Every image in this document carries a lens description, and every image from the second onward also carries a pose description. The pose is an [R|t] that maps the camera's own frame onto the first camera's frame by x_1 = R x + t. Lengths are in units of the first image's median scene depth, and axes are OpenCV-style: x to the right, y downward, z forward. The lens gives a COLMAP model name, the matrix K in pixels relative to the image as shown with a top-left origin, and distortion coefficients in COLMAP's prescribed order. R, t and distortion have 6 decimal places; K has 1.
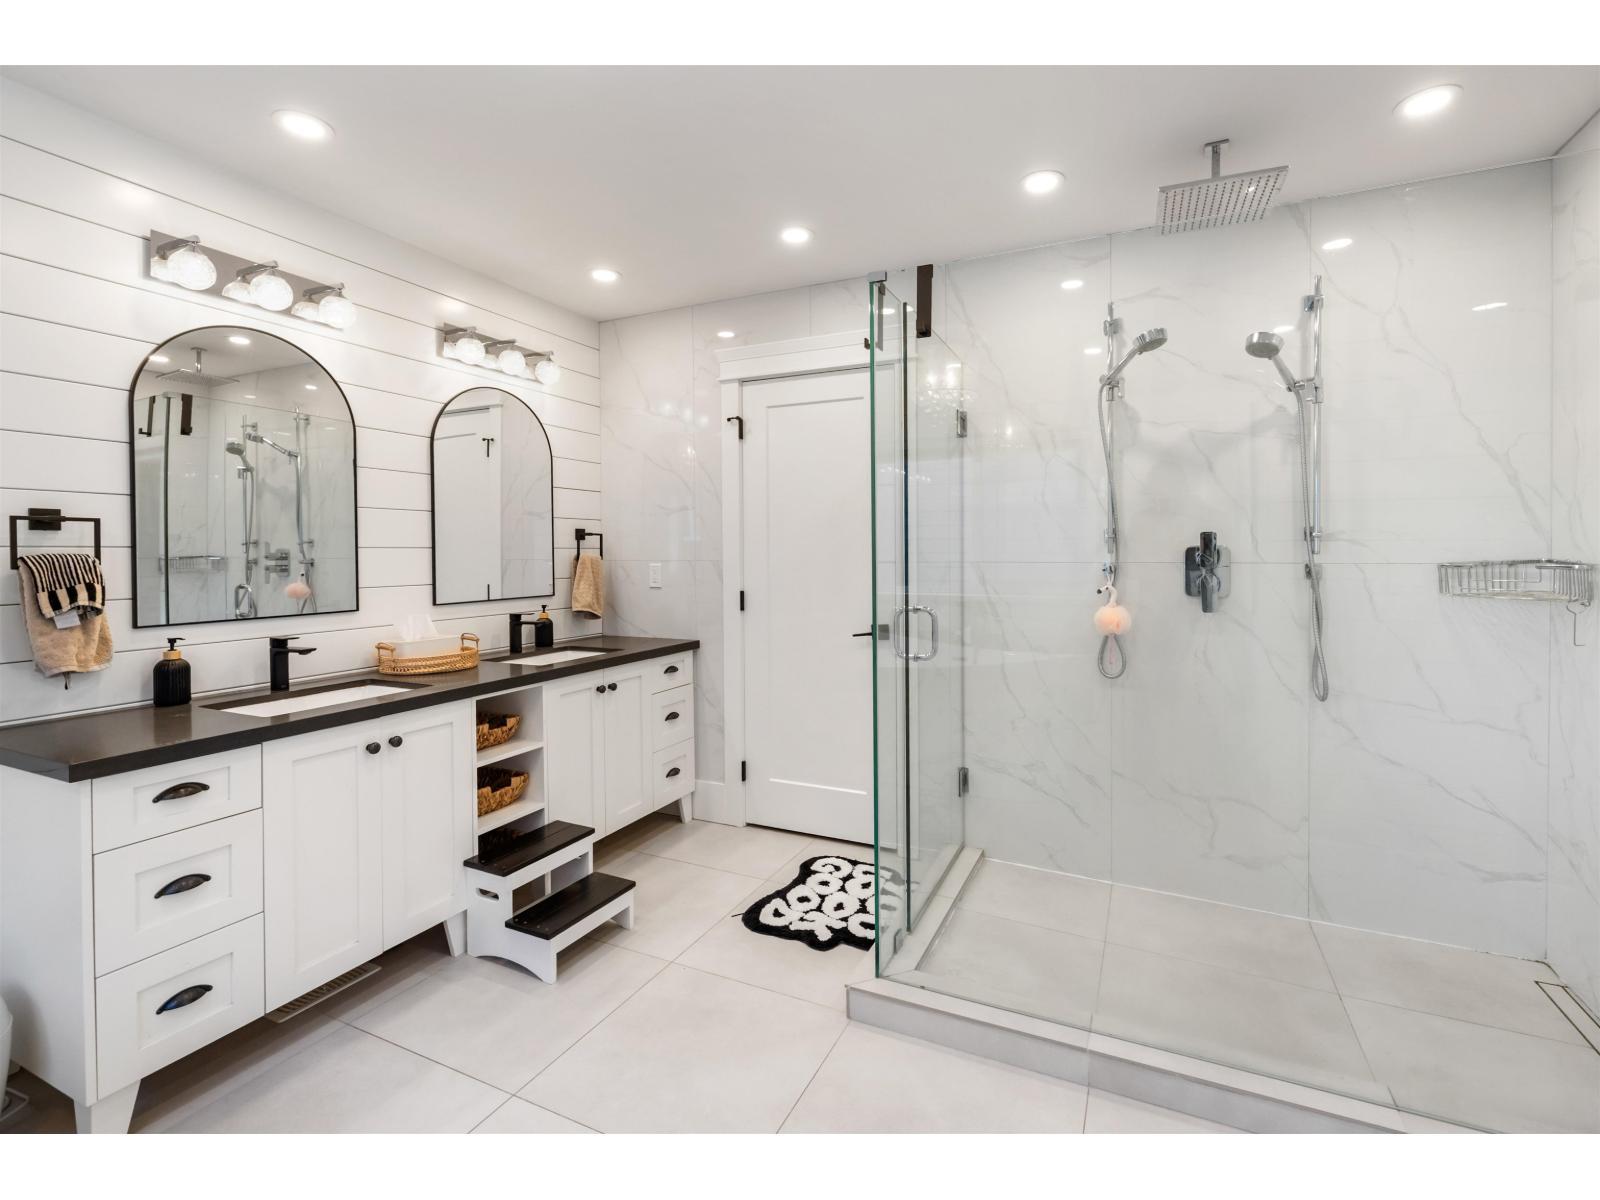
lens RADIAL K [[741.1, 0, 802.4], [0, 741.1, 557.4], [0, 0, 1]] dist [0.000563, 0.000164]
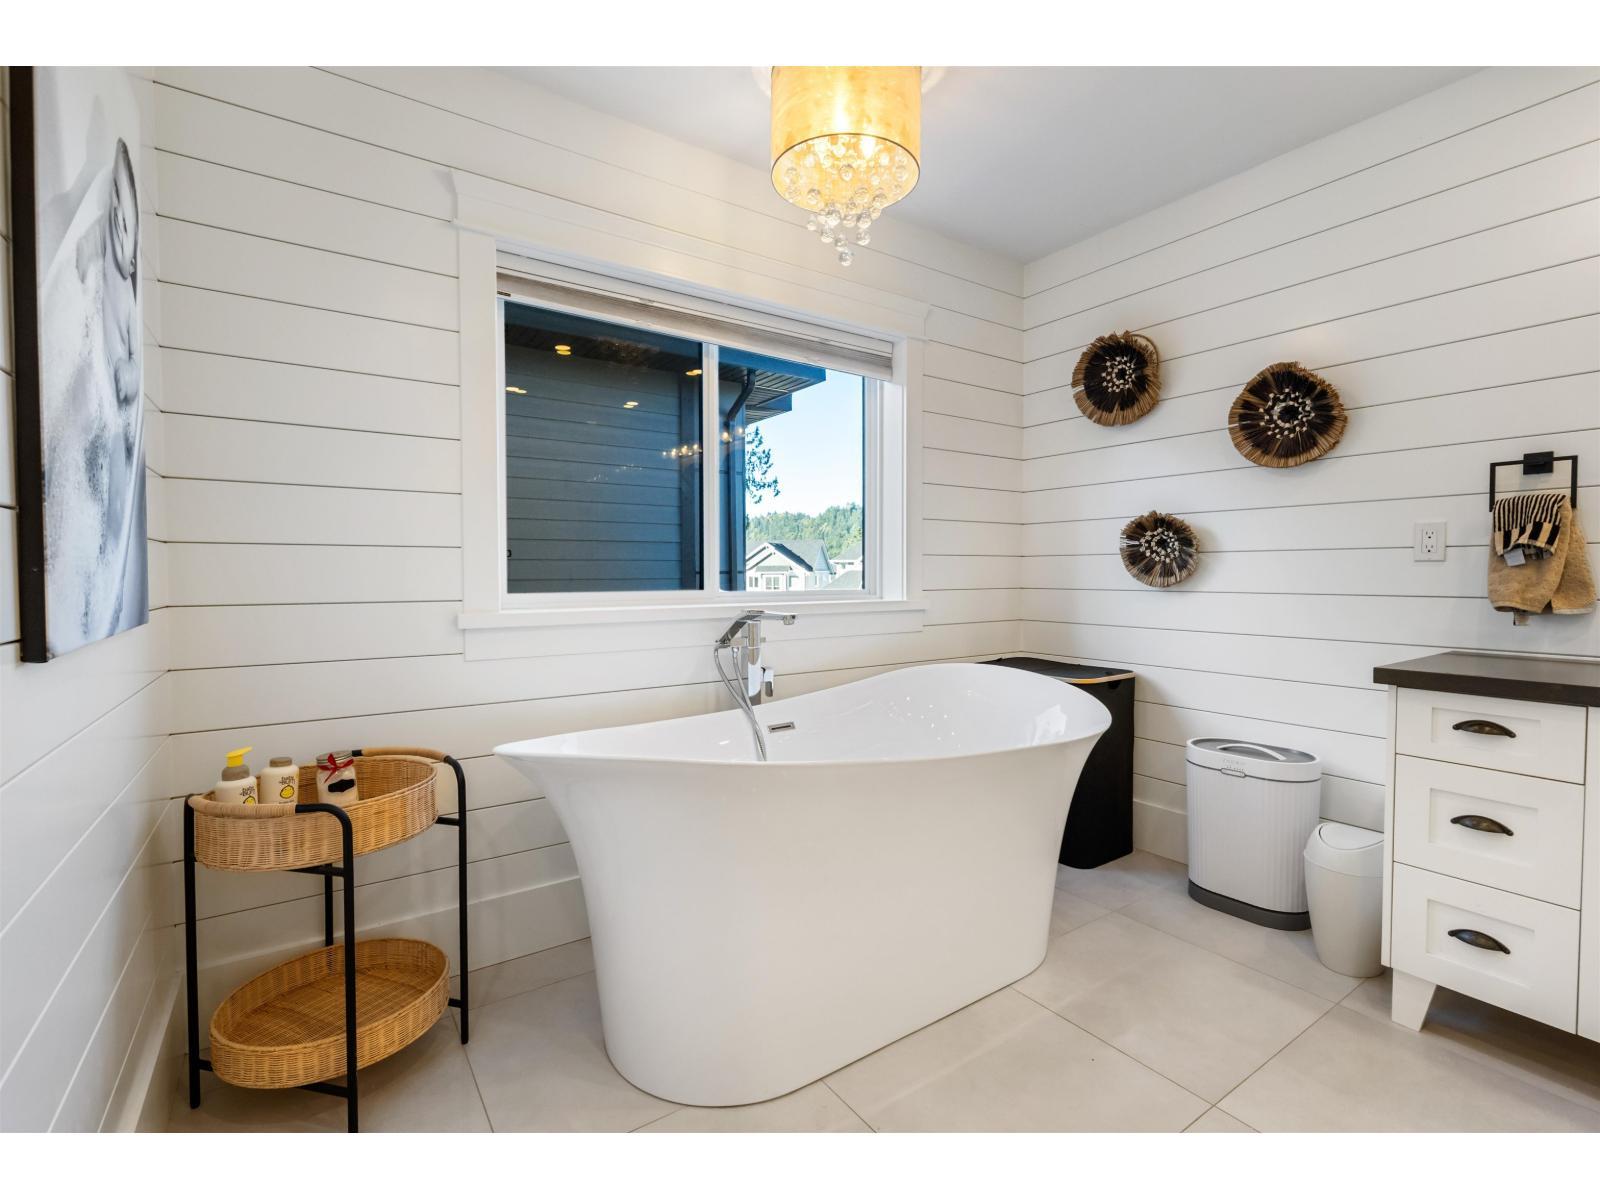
lens RADIAL K [[734.3, 0, 800.0], [0, 734.3, 600.0], [0, 0, 1]] dist [0.001031, 0.000112]
pose [[-0.505605, 0.039002, -0.861883, 0.404483], [-0.004902, 0.998832, 0.048075, 0.098889], [0.862751, 0.028532, -0.504823, 0.660382]]
